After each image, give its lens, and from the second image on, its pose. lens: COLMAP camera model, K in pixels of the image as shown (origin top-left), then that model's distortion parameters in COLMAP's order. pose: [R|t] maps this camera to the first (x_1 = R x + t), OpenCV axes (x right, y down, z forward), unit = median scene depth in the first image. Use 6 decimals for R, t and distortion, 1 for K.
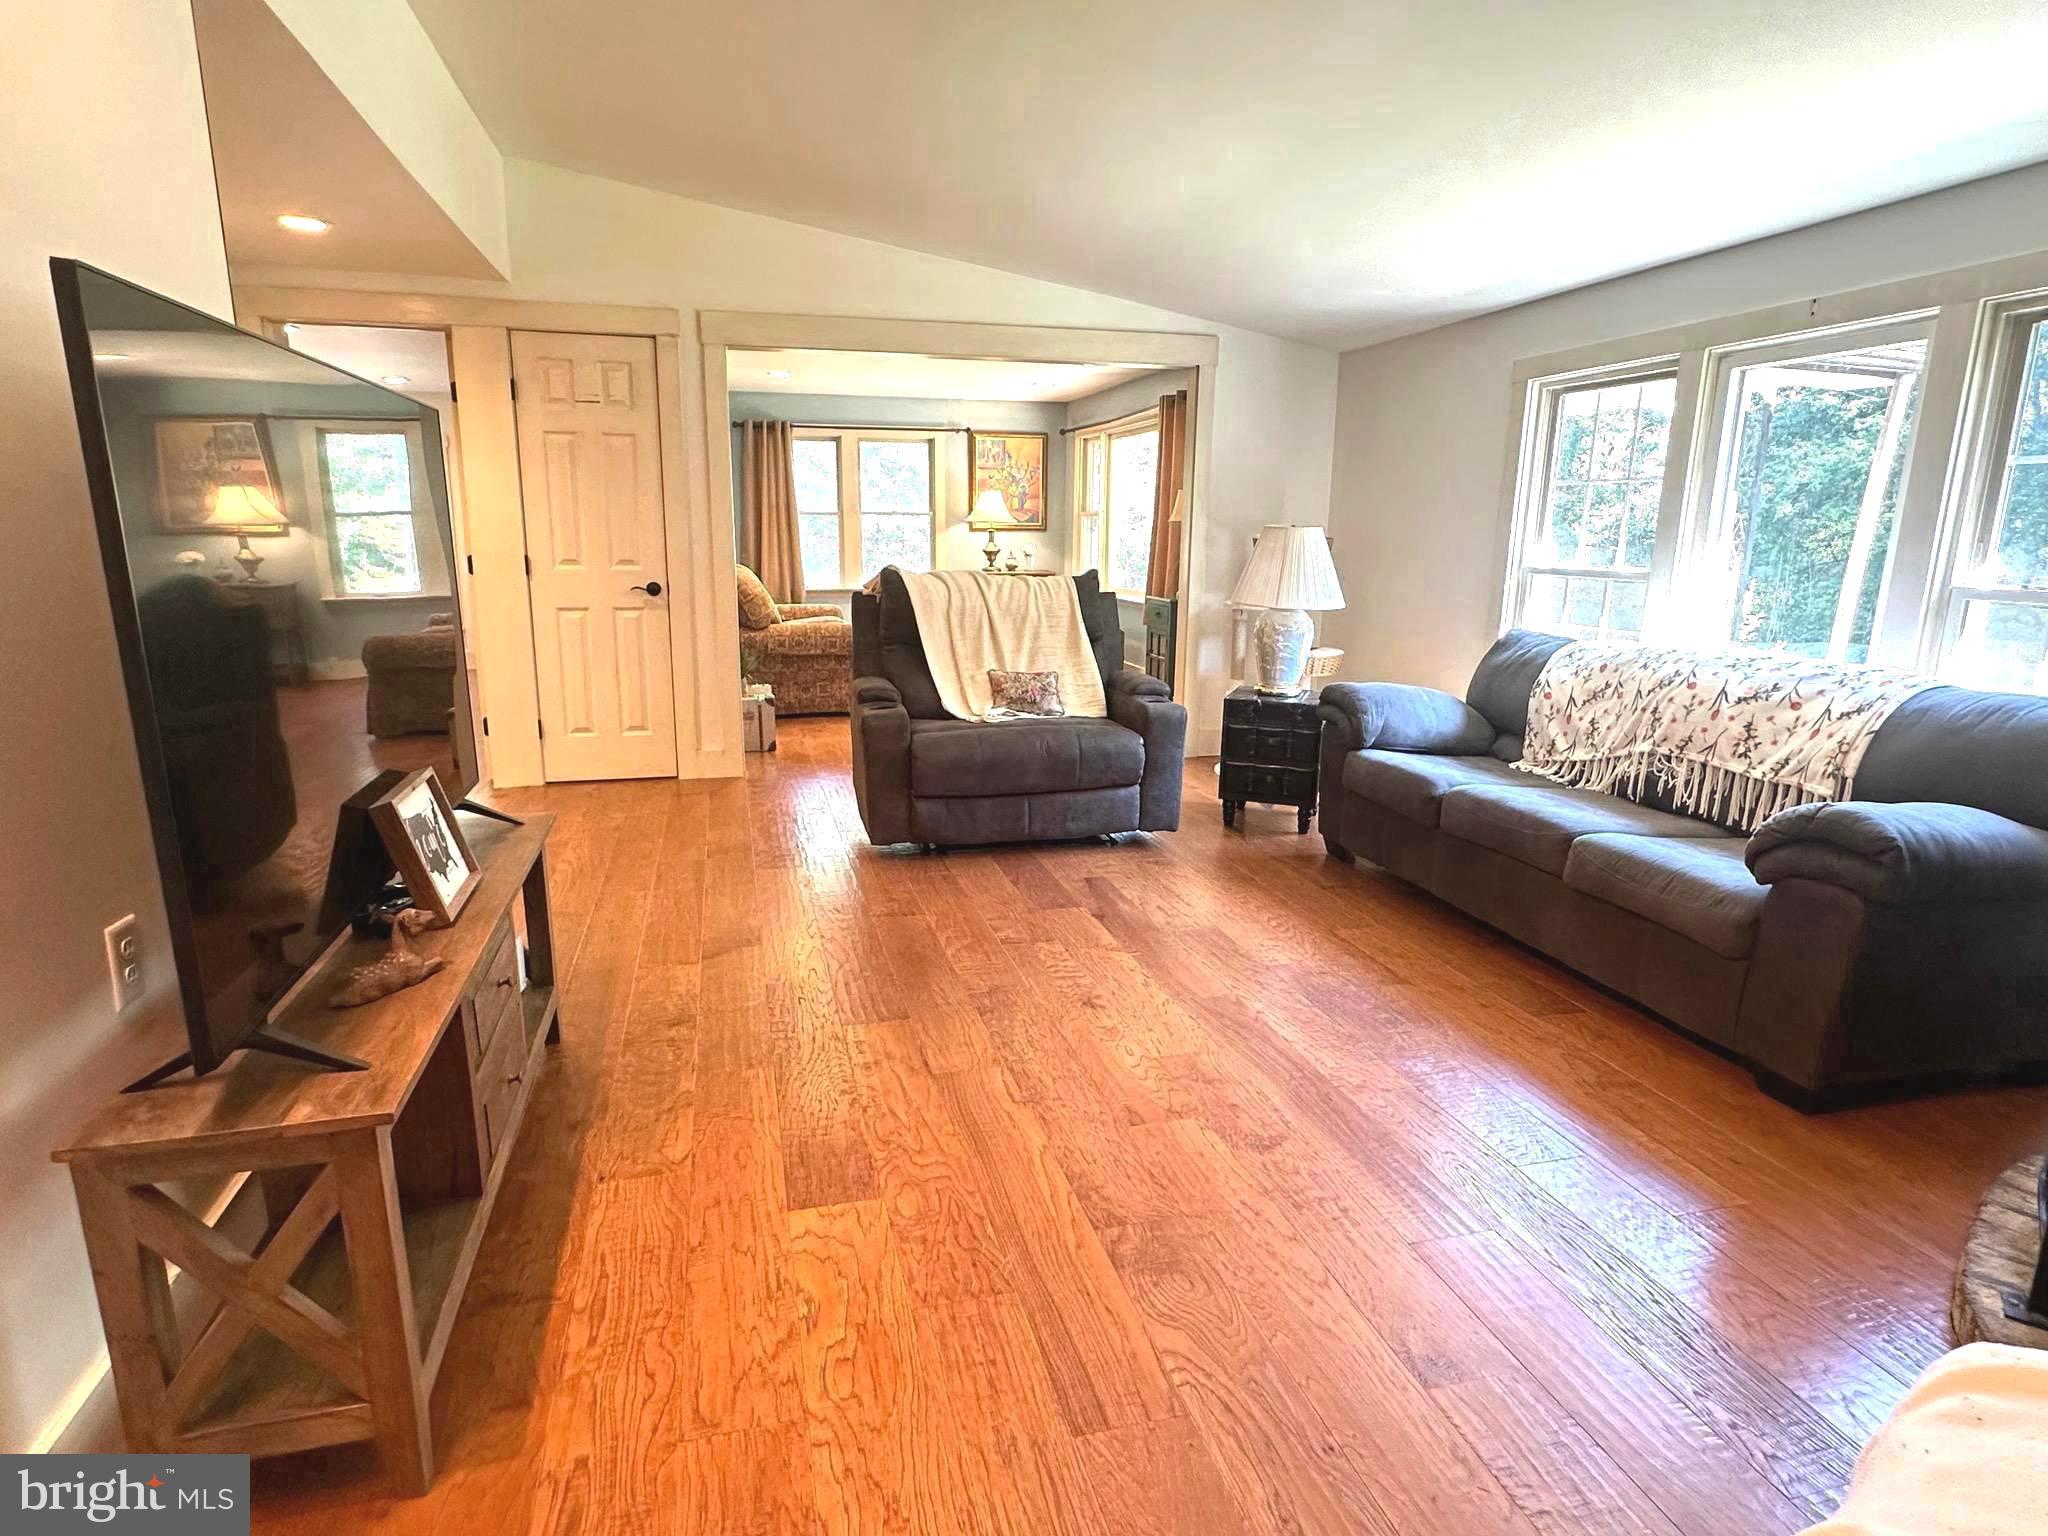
lens RADIAL K [[1131.8, 0, 1021.3], [0, 1131.8, 777.0], [0, 0, 1]] dist [-0.000258, -0.000062]
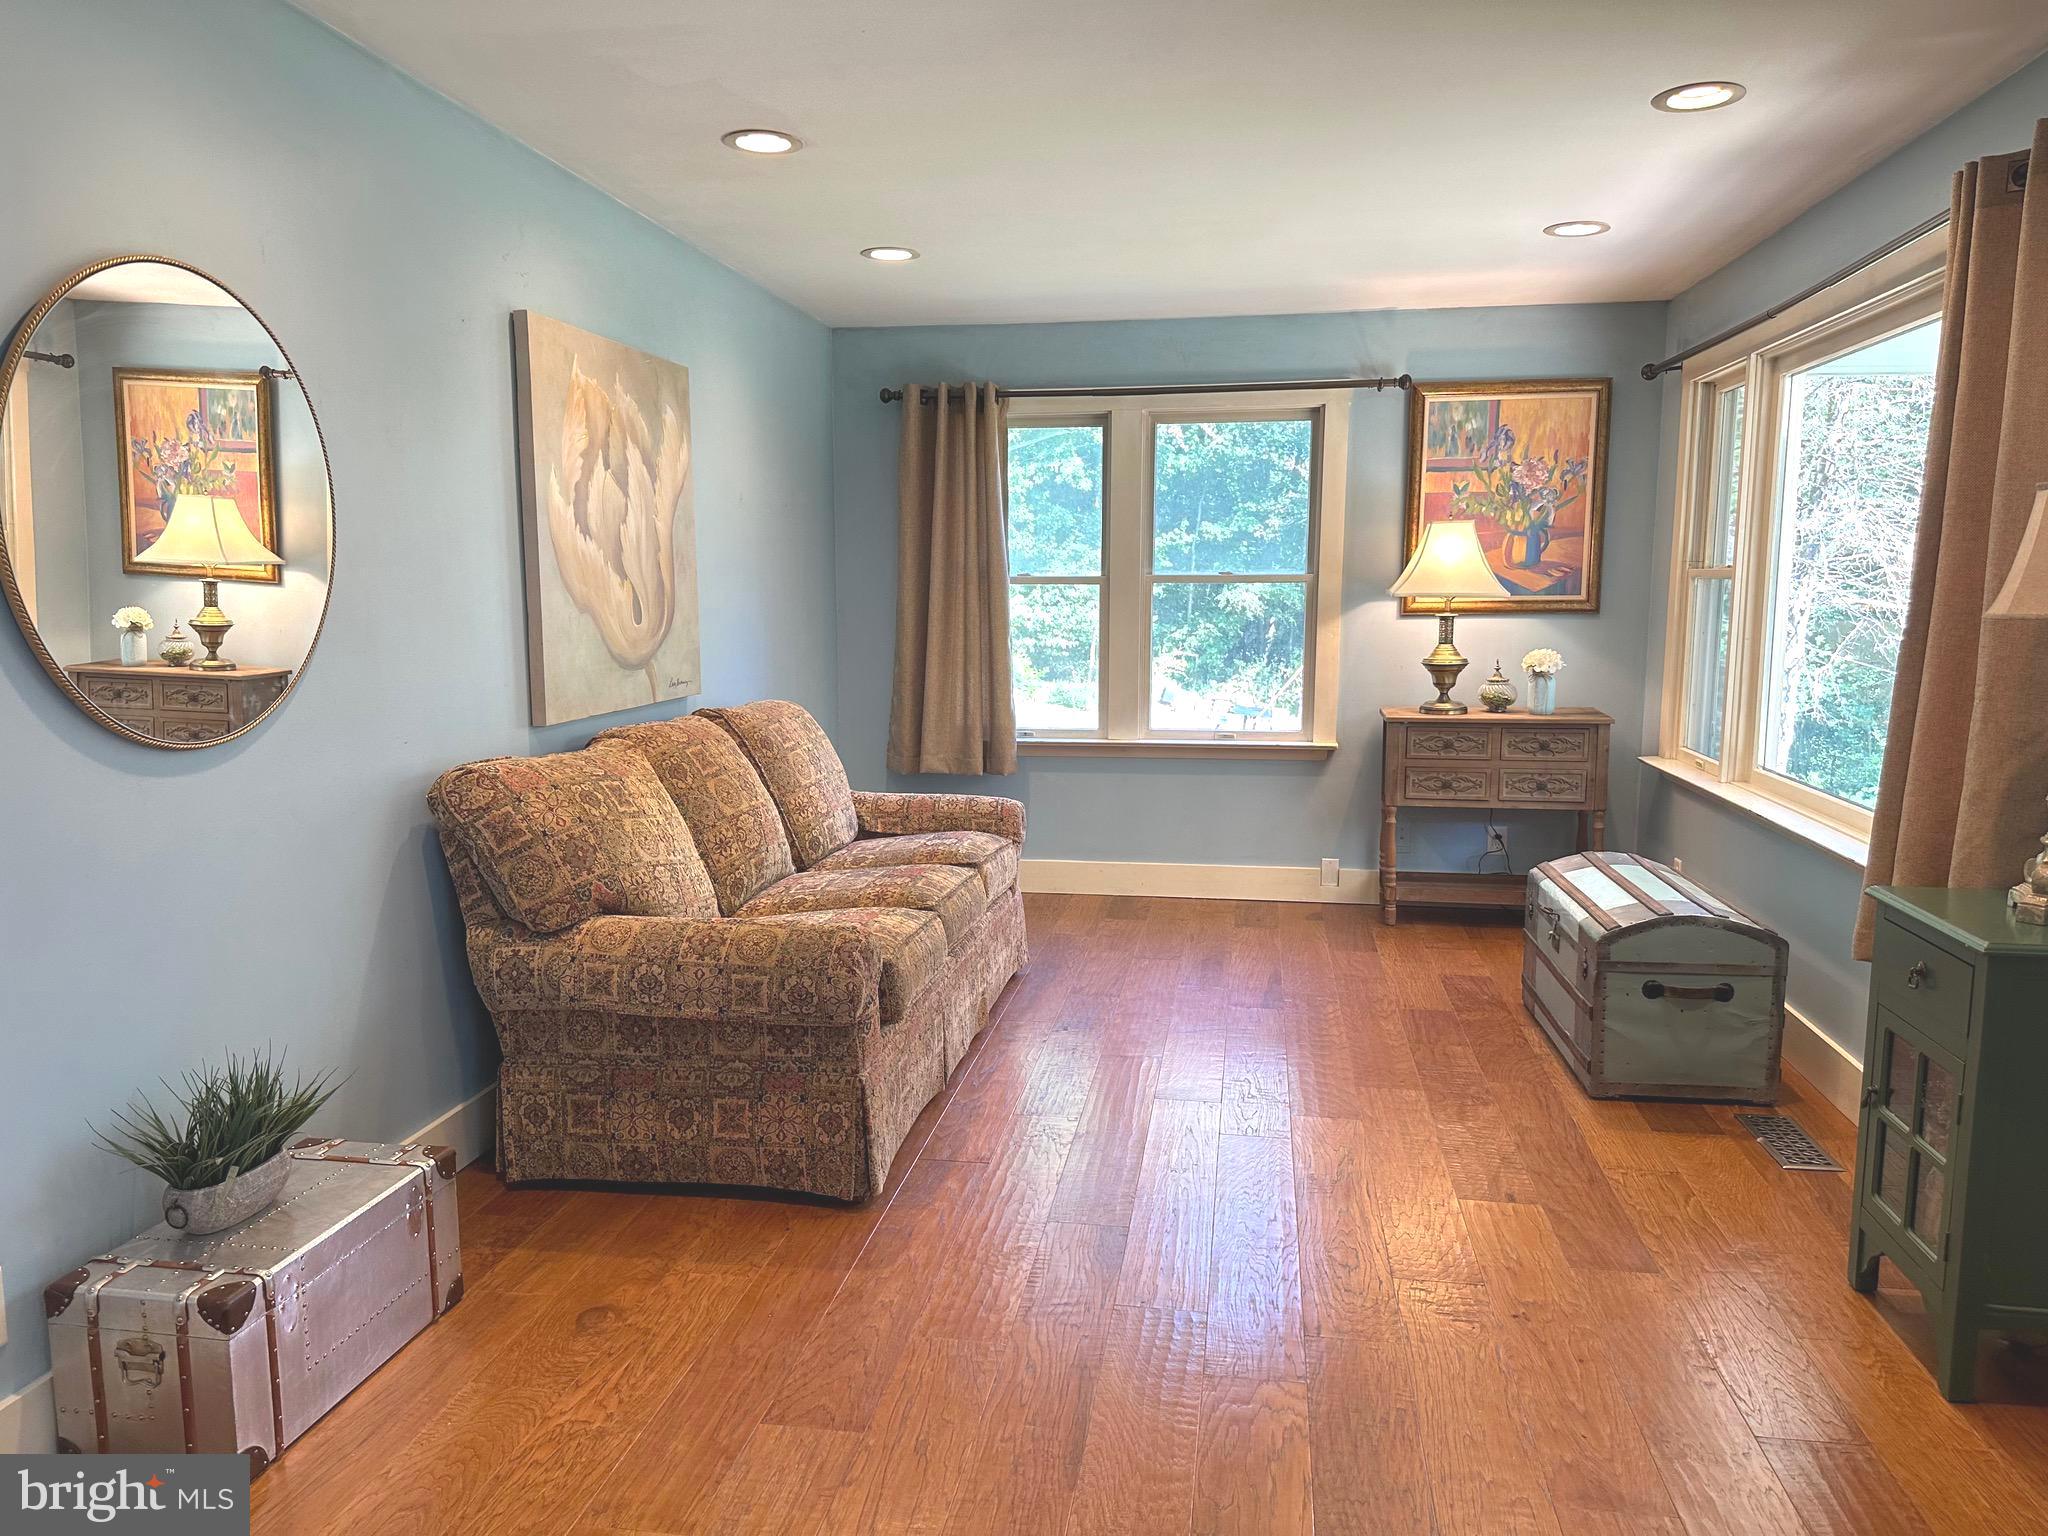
lens RADIAL K [[1449.2, 0, 1024.0], [0, 1449.2, 768.0], [0, 0, 1]] dist [0.156784, -0.288597]
pose [[0.916329, 0.046311, -0.397740, 0.048242], [-0.081481, 0.994073, -0.071973, -0.110699], [0.392049, 0.098359, 0.914671, 0.451899]]
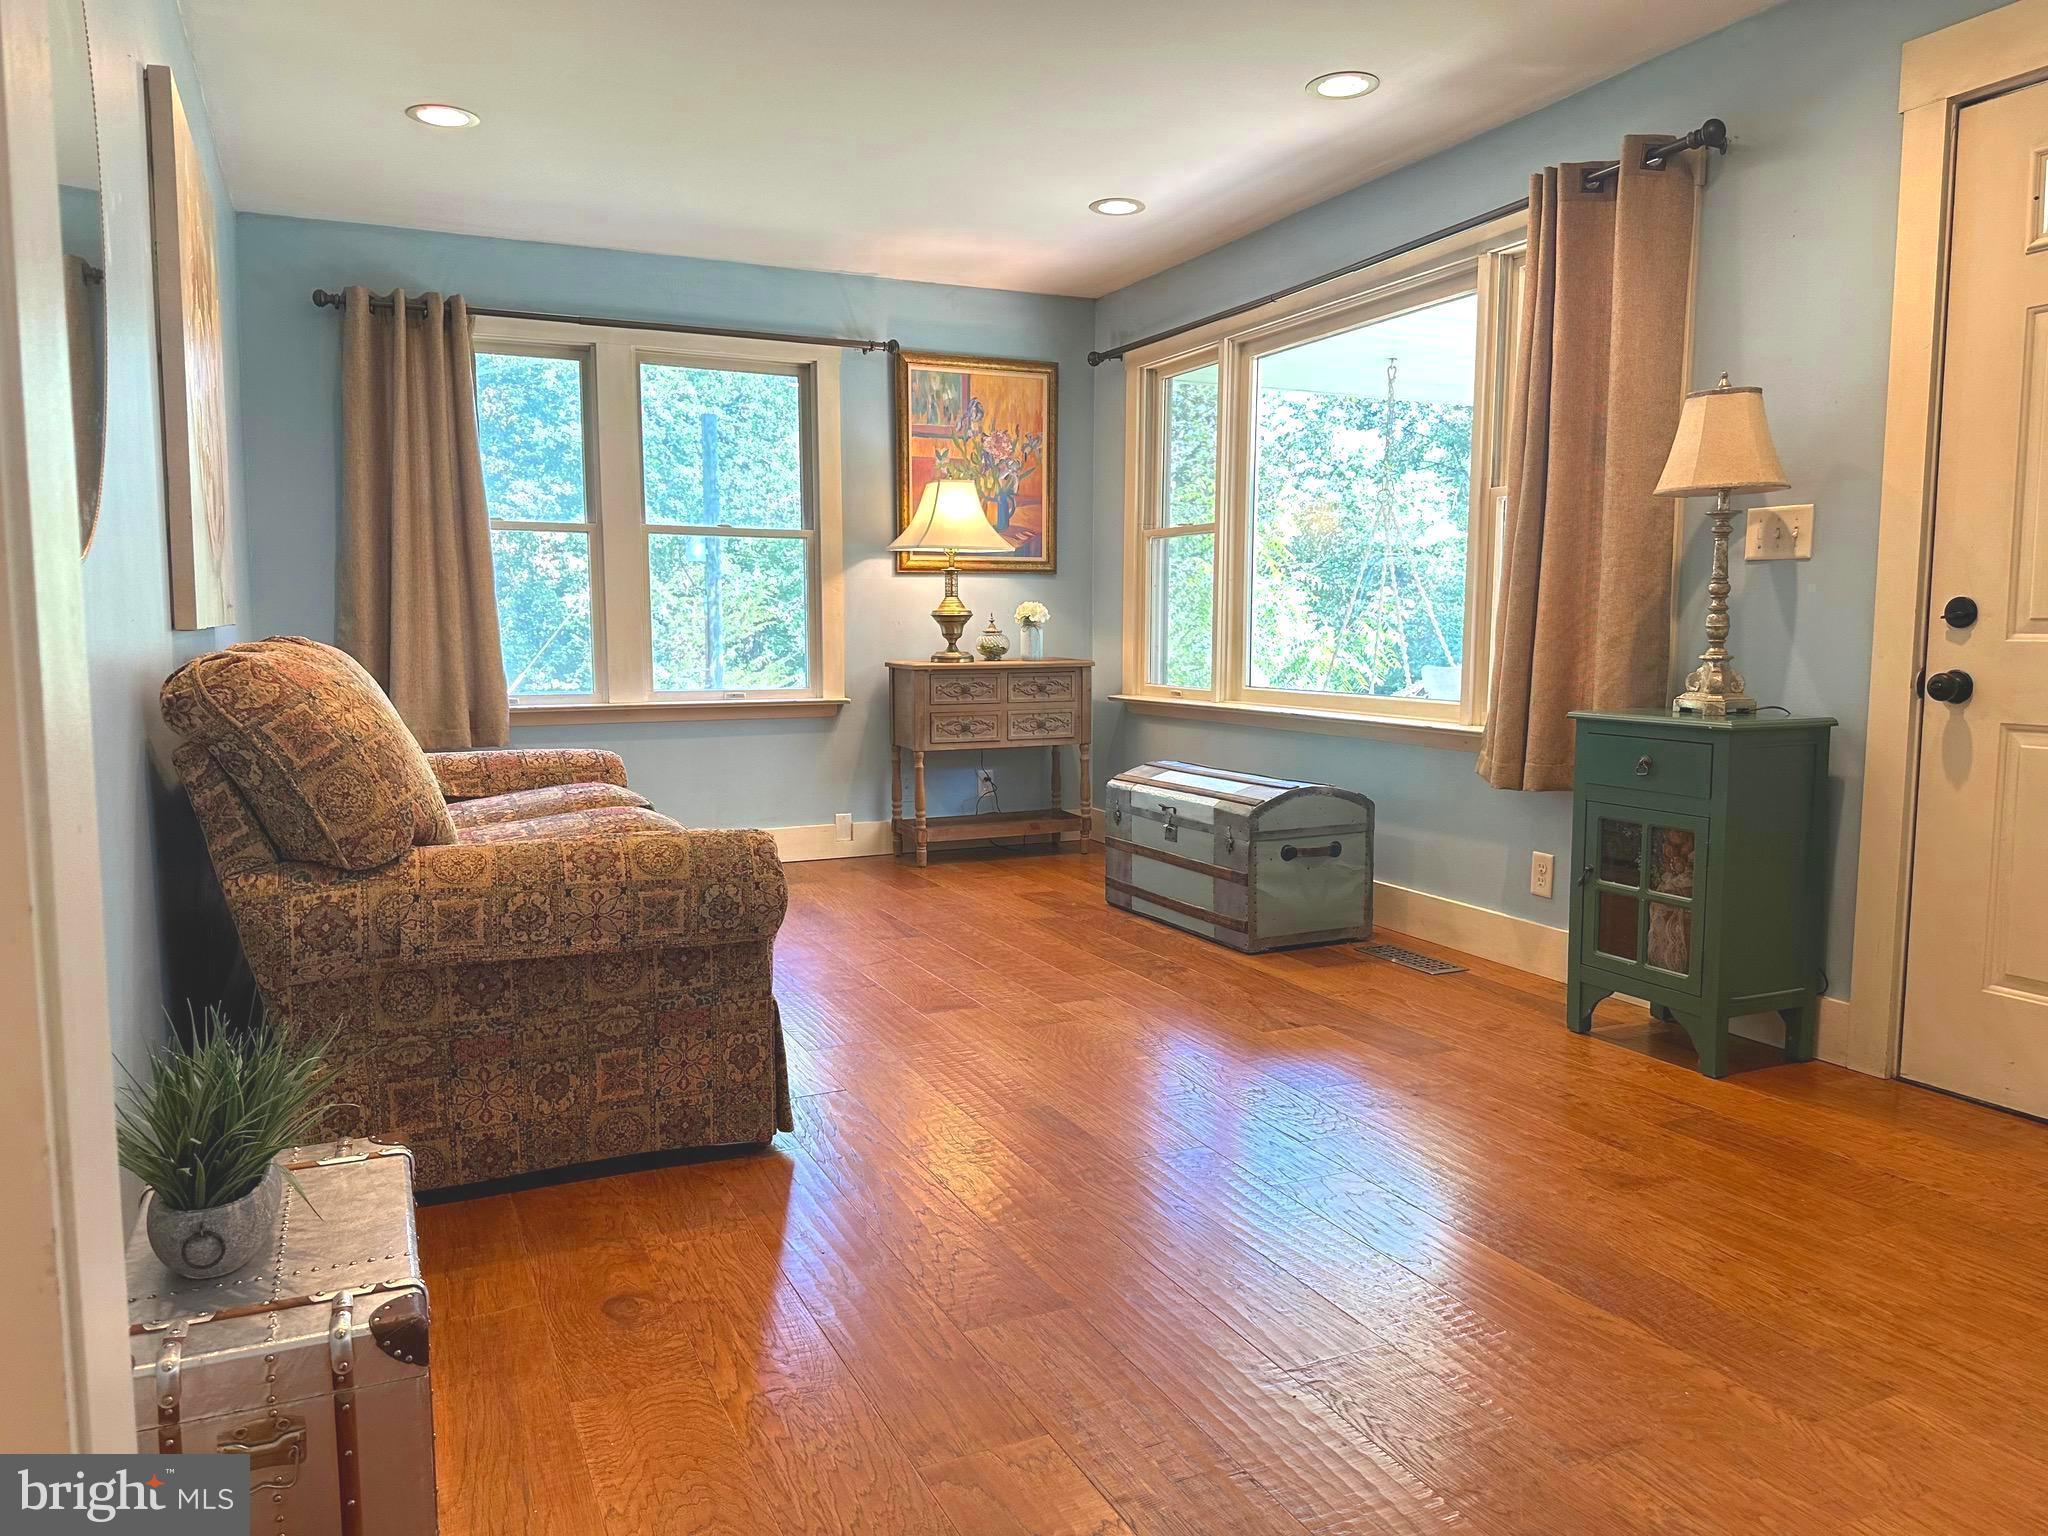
lens RADIAL K [[1446.3, 0, 1028.6], [0, 1446.3, 757.6], [0, 0, 1]] dist [0.157688, -0.325159]
pose [[0.983975, -0.023556, 0.176746, -0.099090], [0.045042, 0.991925, -0.118560, -0.076280], [-0.172526, 0.124621, 0.977090, 0.449595]]
